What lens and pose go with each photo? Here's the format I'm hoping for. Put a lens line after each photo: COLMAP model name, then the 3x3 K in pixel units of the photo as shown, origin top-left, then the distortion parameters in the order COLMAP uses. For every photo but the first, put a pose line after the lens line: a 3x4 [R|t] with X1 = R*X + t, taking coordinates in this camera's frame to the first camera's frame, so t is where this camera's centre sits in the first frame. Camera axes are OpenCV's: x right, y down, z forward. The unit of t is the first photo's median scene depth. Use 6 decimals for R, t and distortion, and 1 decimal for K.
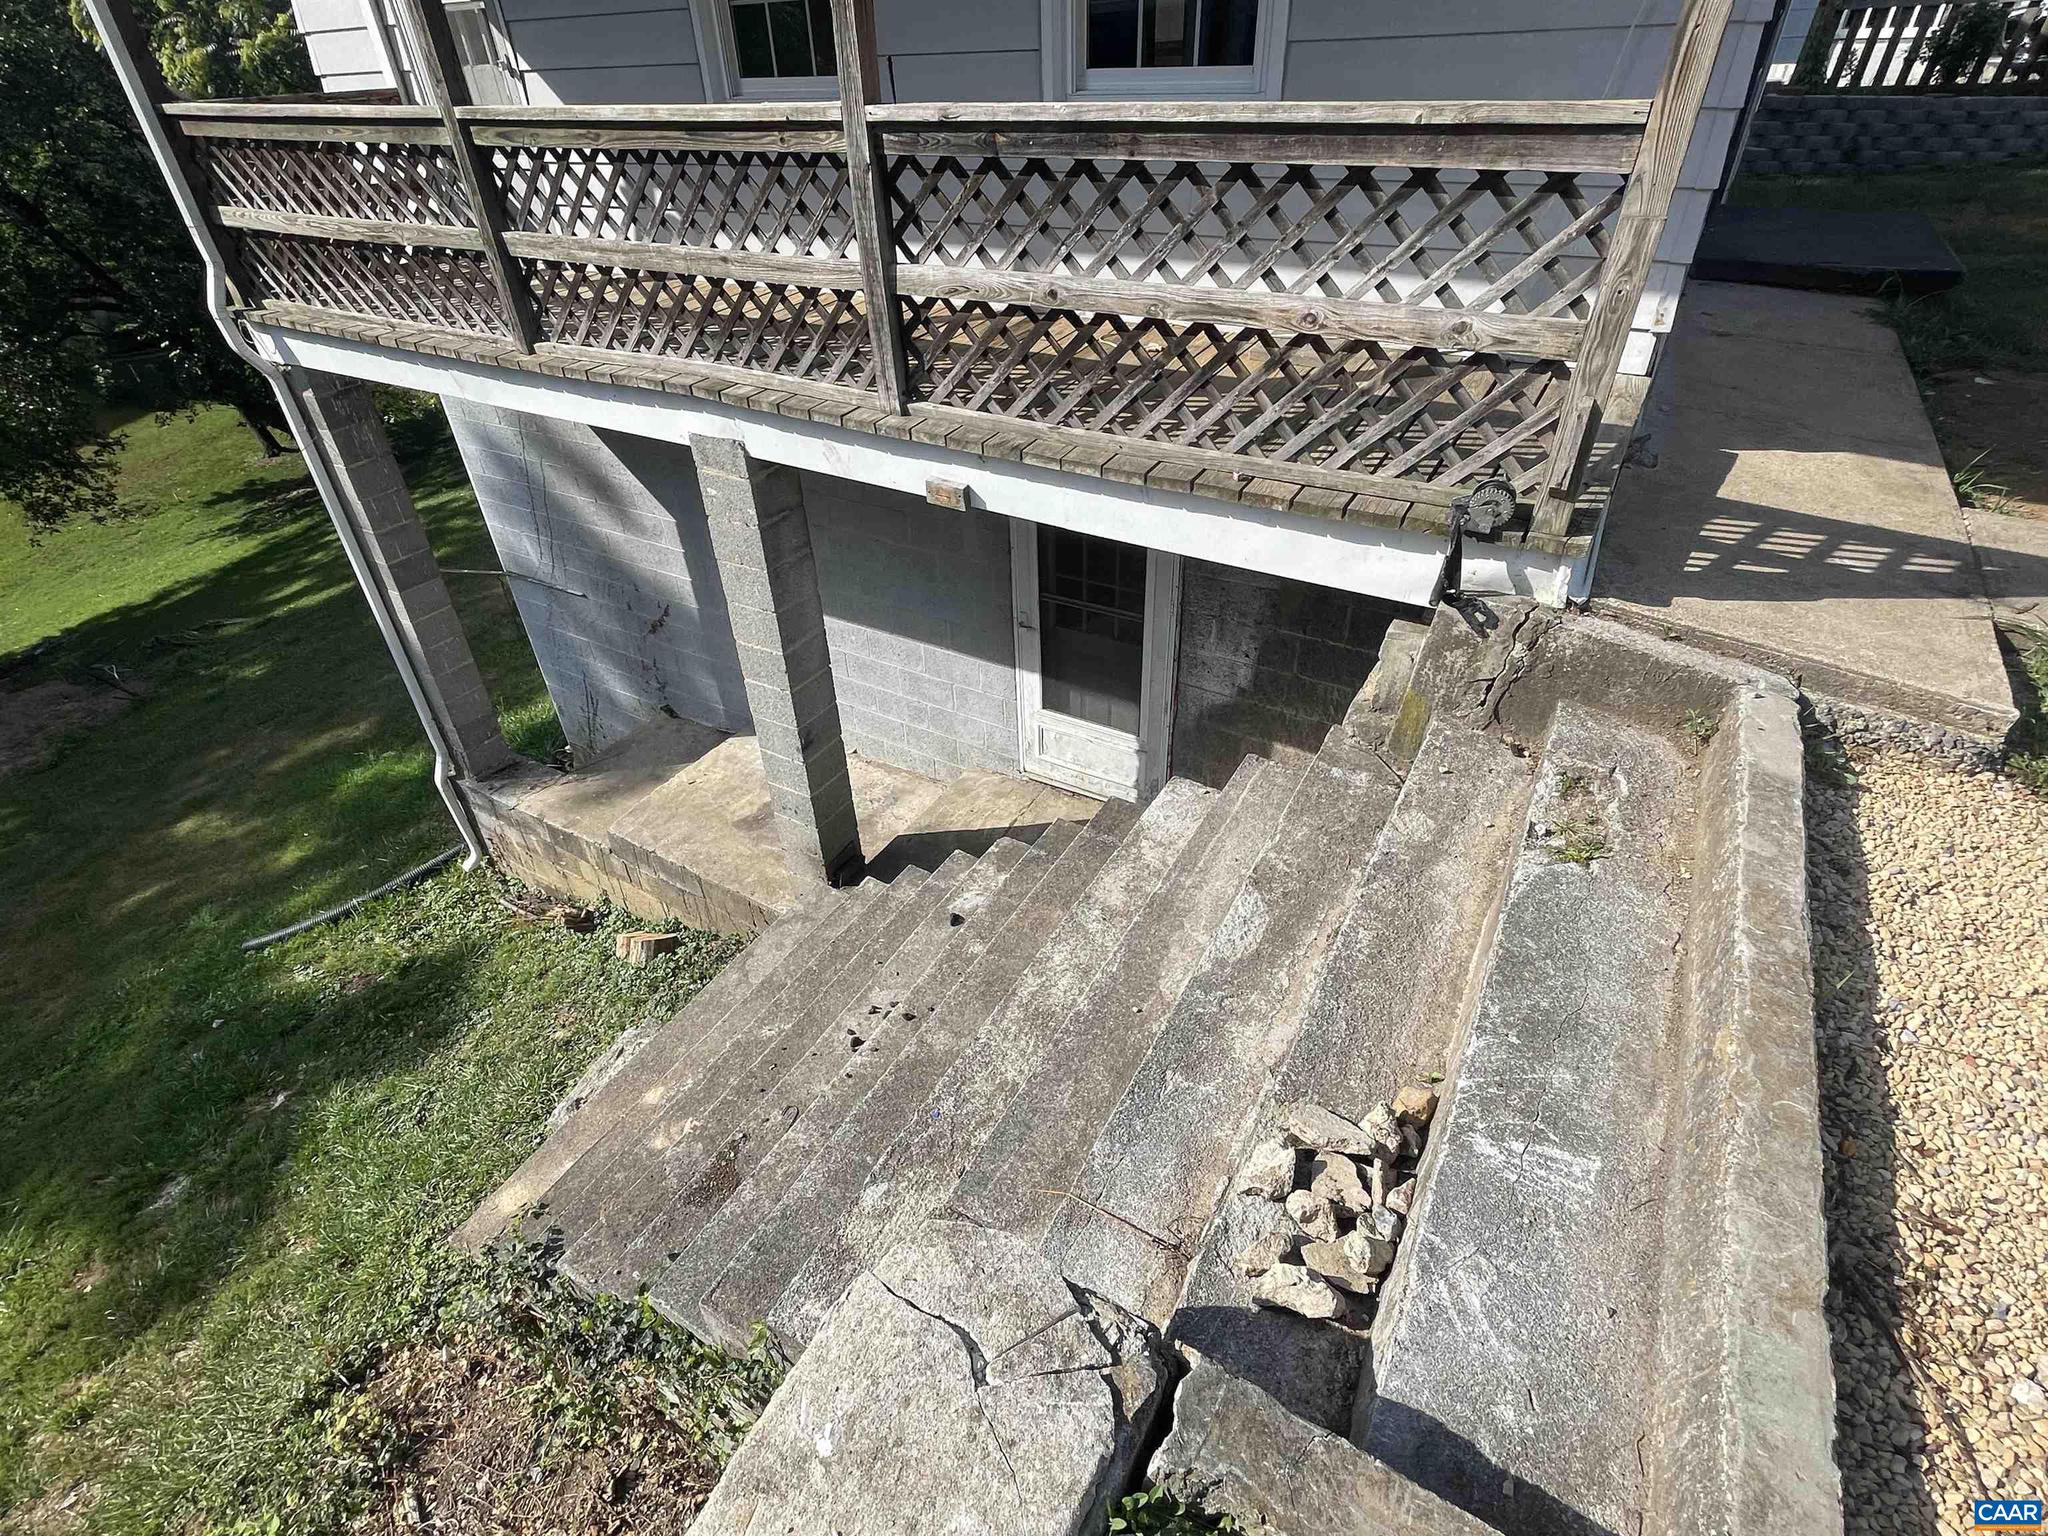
lens RADIAL K [[1004.3, 0, 1001.9], [0, 1004.3, 774.2], [0, 0, 1]] dist [-0.002642, 0.001209]
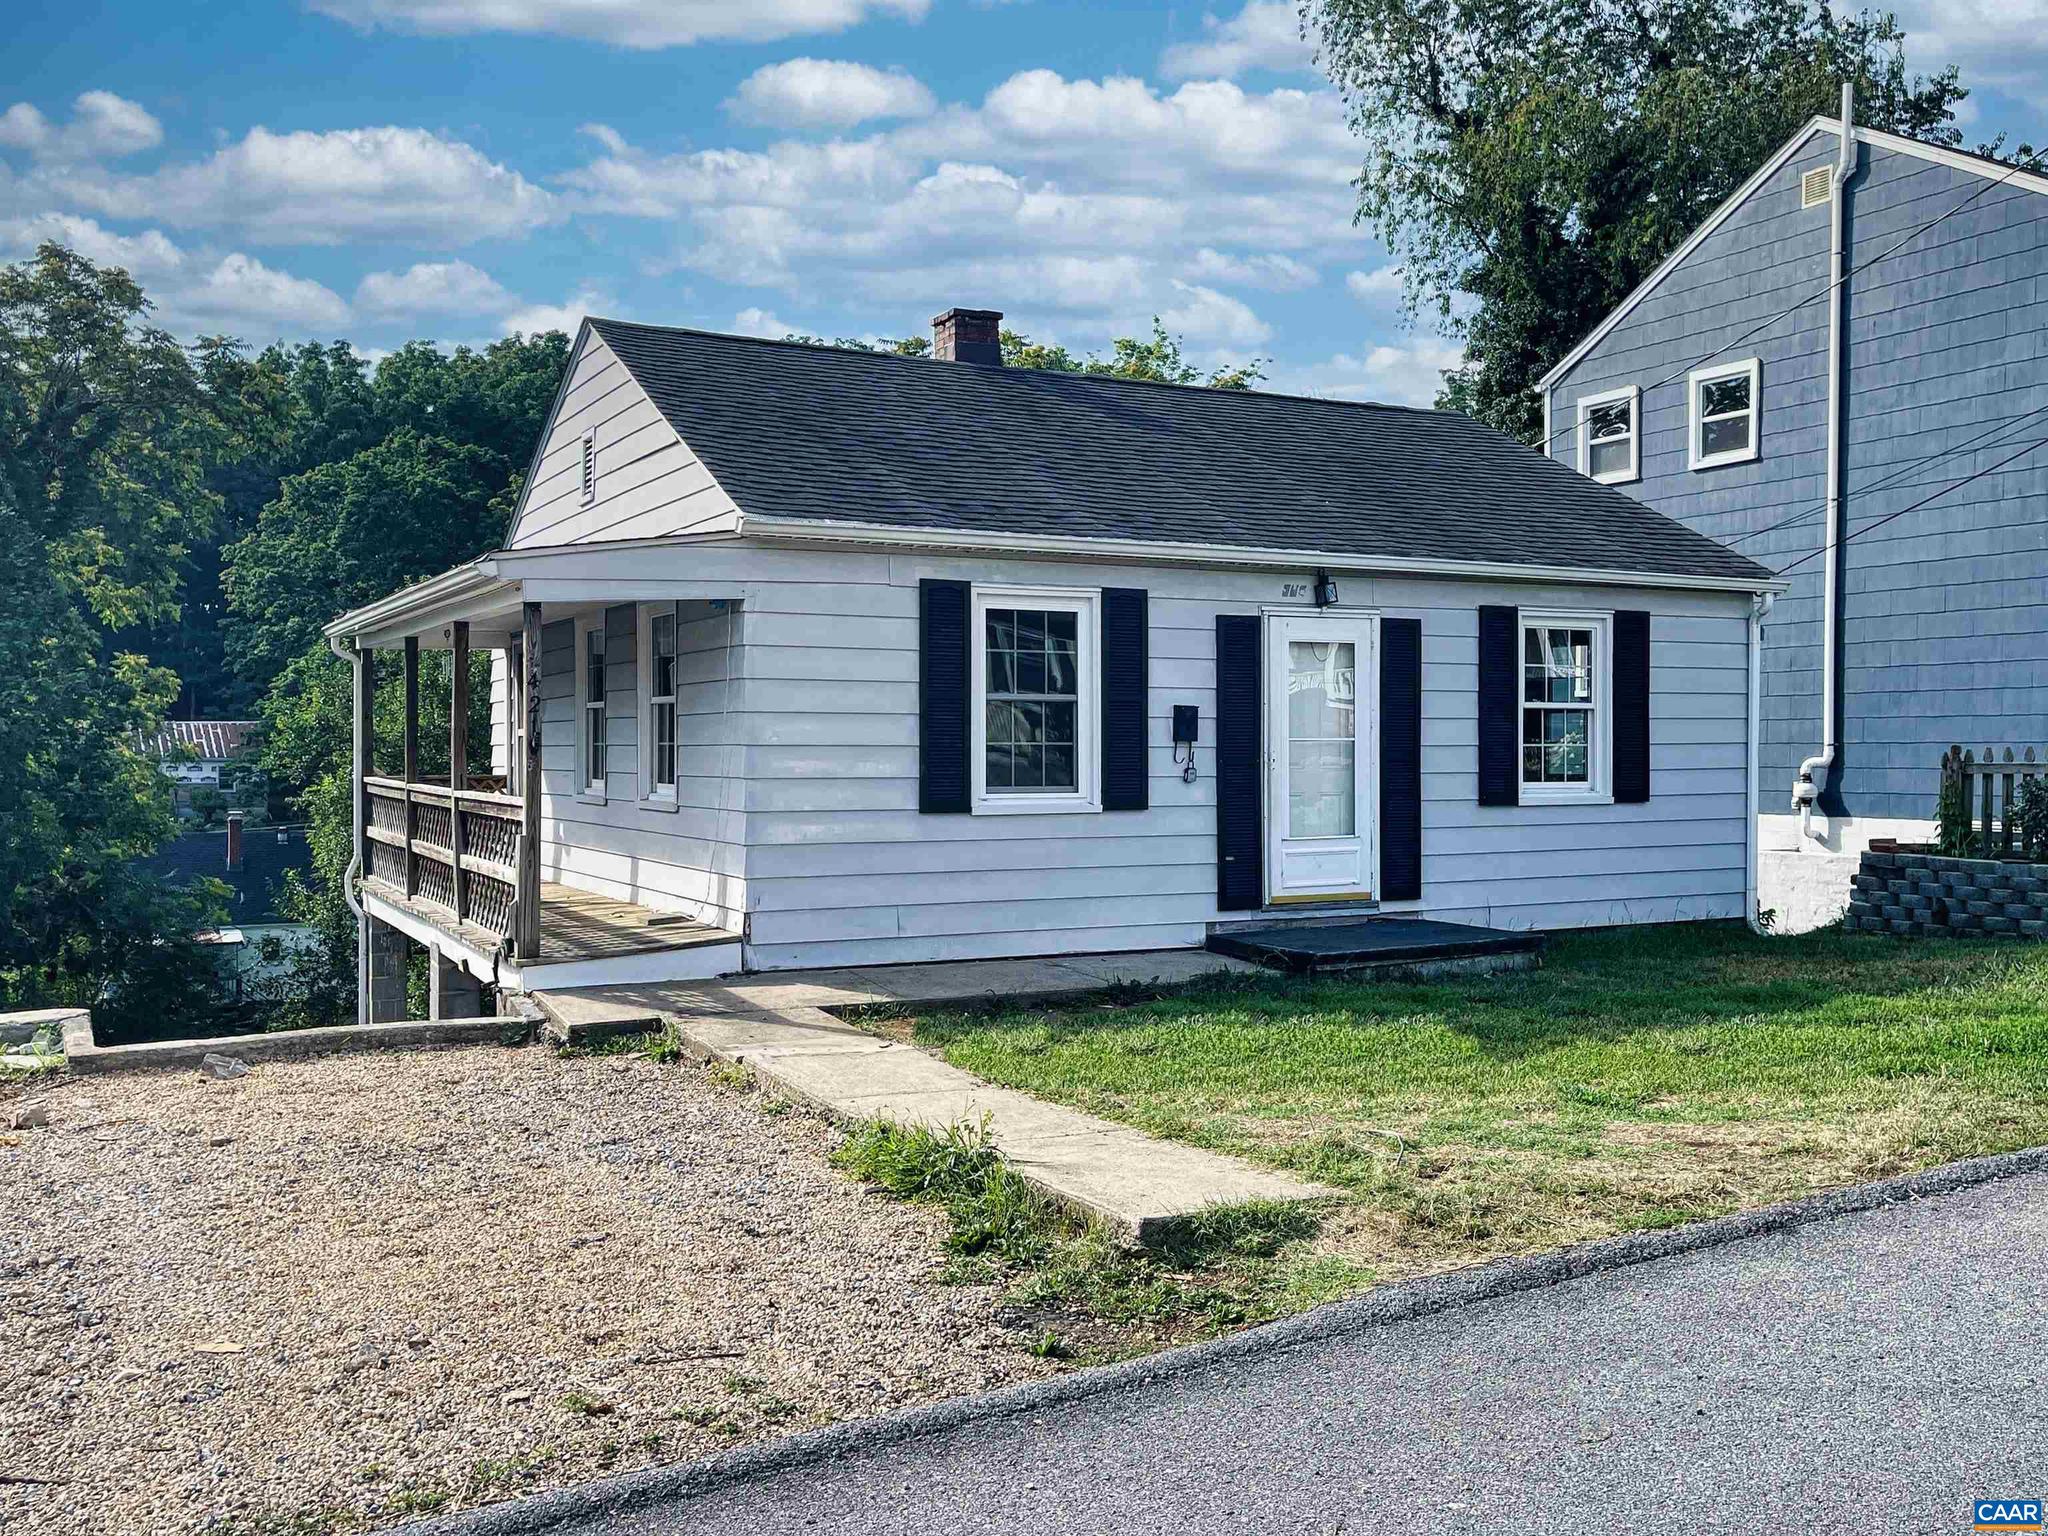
lens RADIAL K [[1882.7, 0, 1010.2], [0, 1882.7, 760.3], [0, 0, 1]] dist [0.035838, 0.000000]
pose [[0.849658, 0.039607, -0.525845, 2.776502], [-0.335869, 0.809399, -0.481731, 0.807237], [0.406538, 0.585922, 0.701015, -1.345735]]
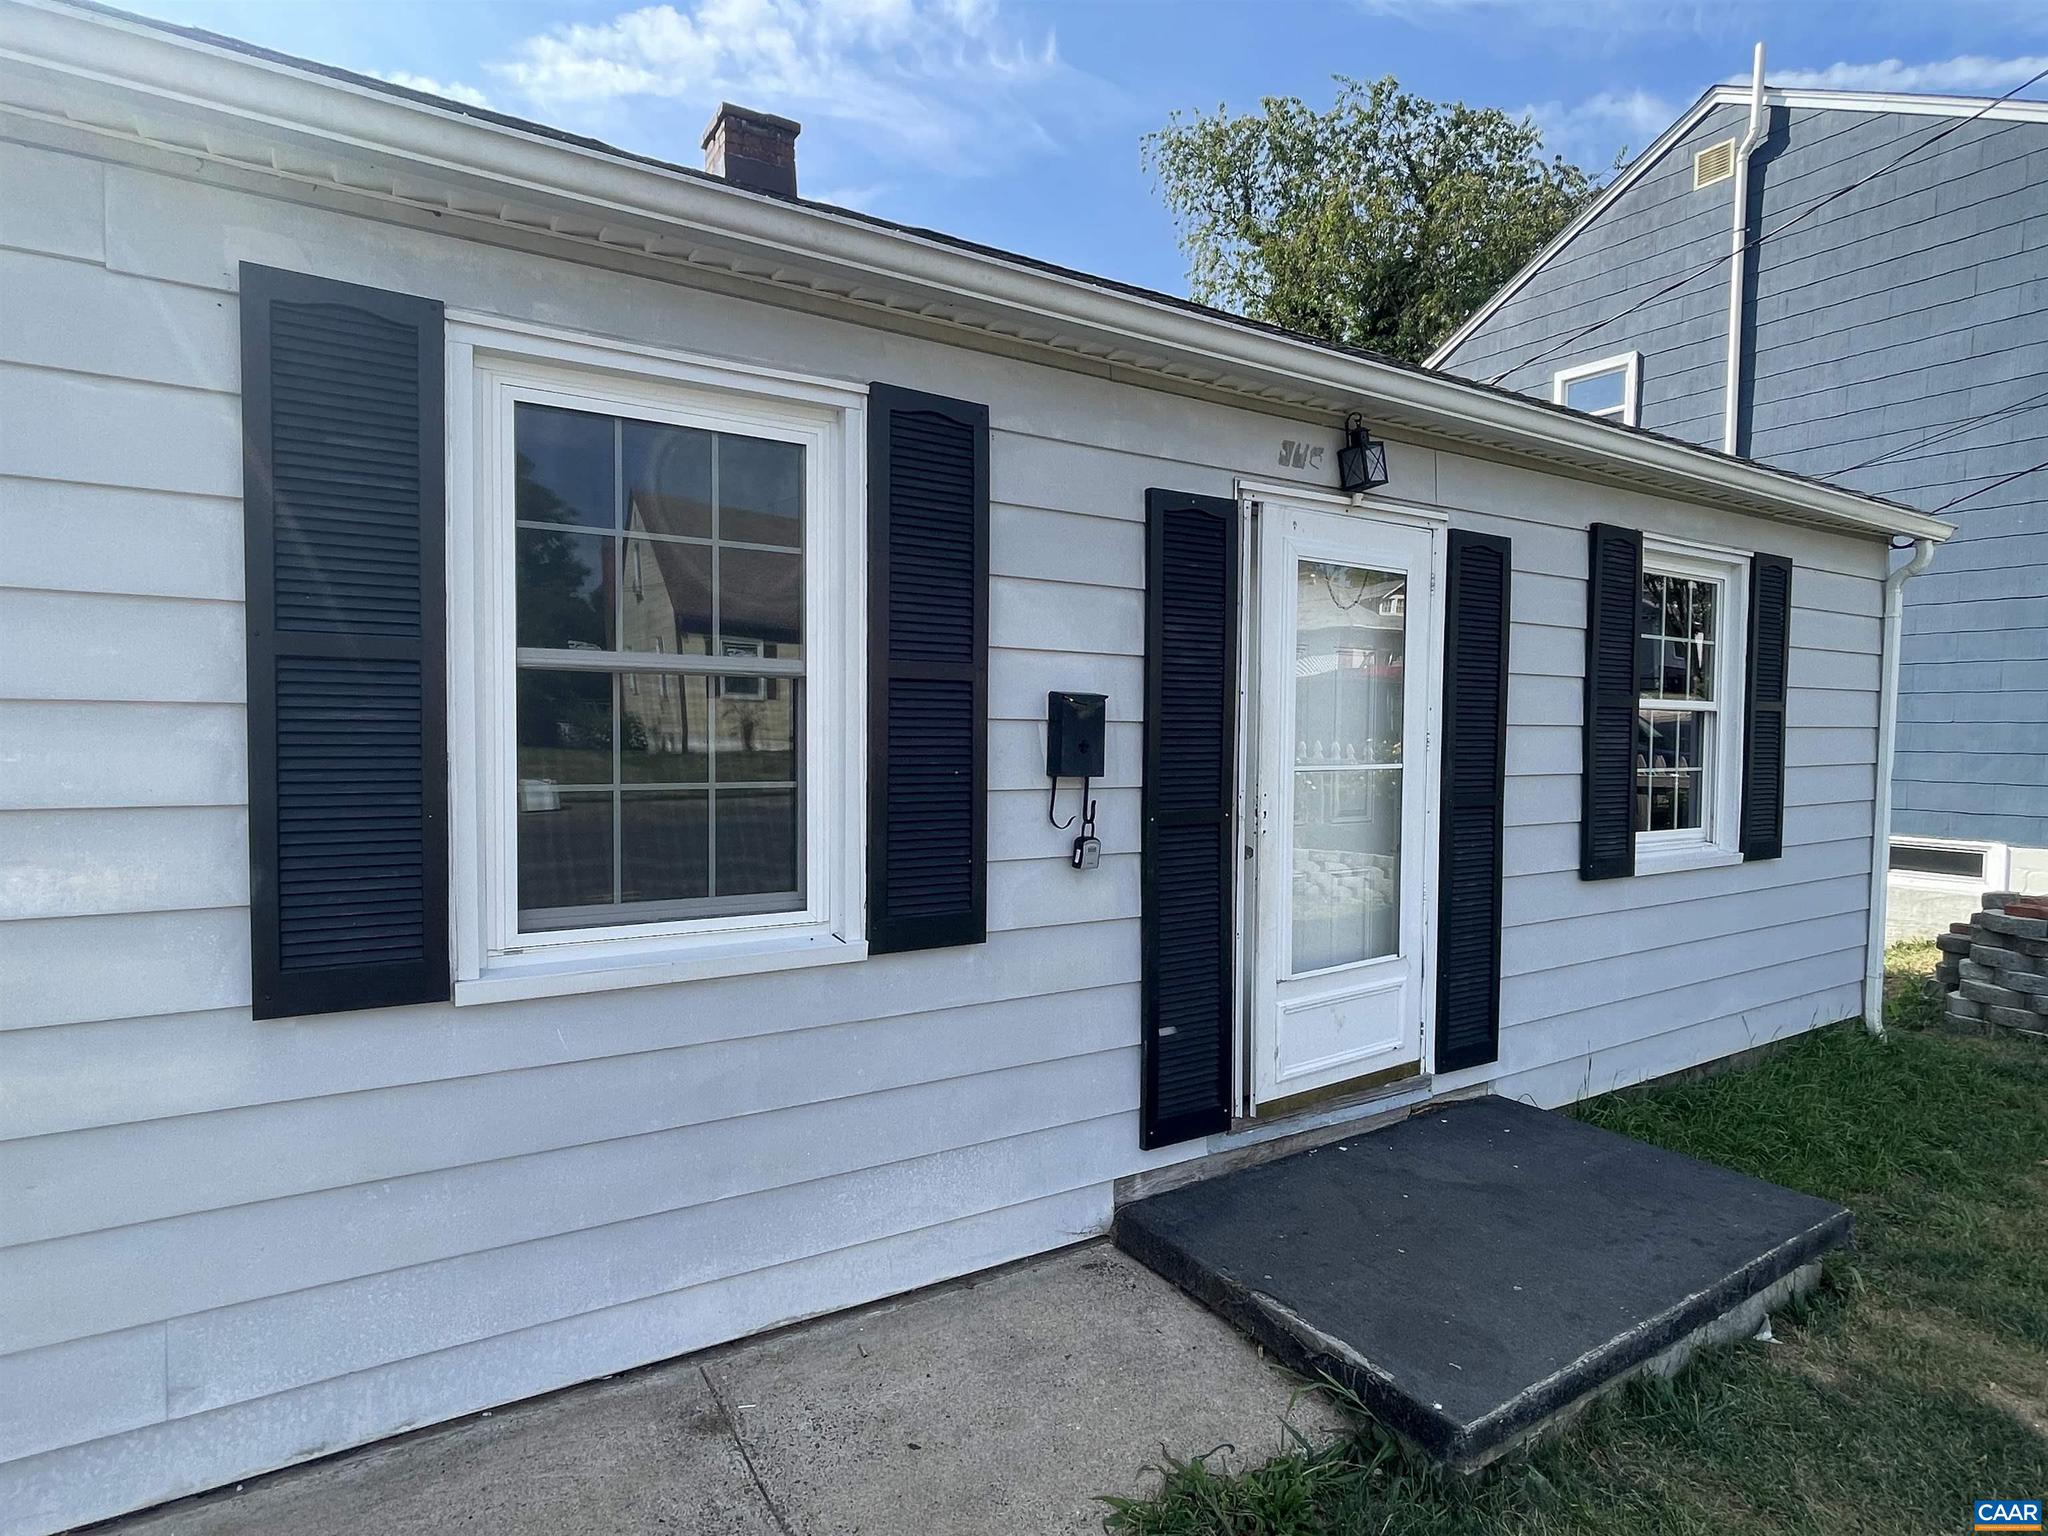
lens RADIAL K [[1093.9, 0, 1025.5], [0, 1093.9, 769.6], [0, 0, 1]] dist [-0.013312, 0.008219]
pose [[0.888284, 0.063532, -0.454880, 1.485018], [-0.305048, 0.822006, -0.480887, -0.691299], [0.343362, 0.565924, 0.749555, 0.687241]]
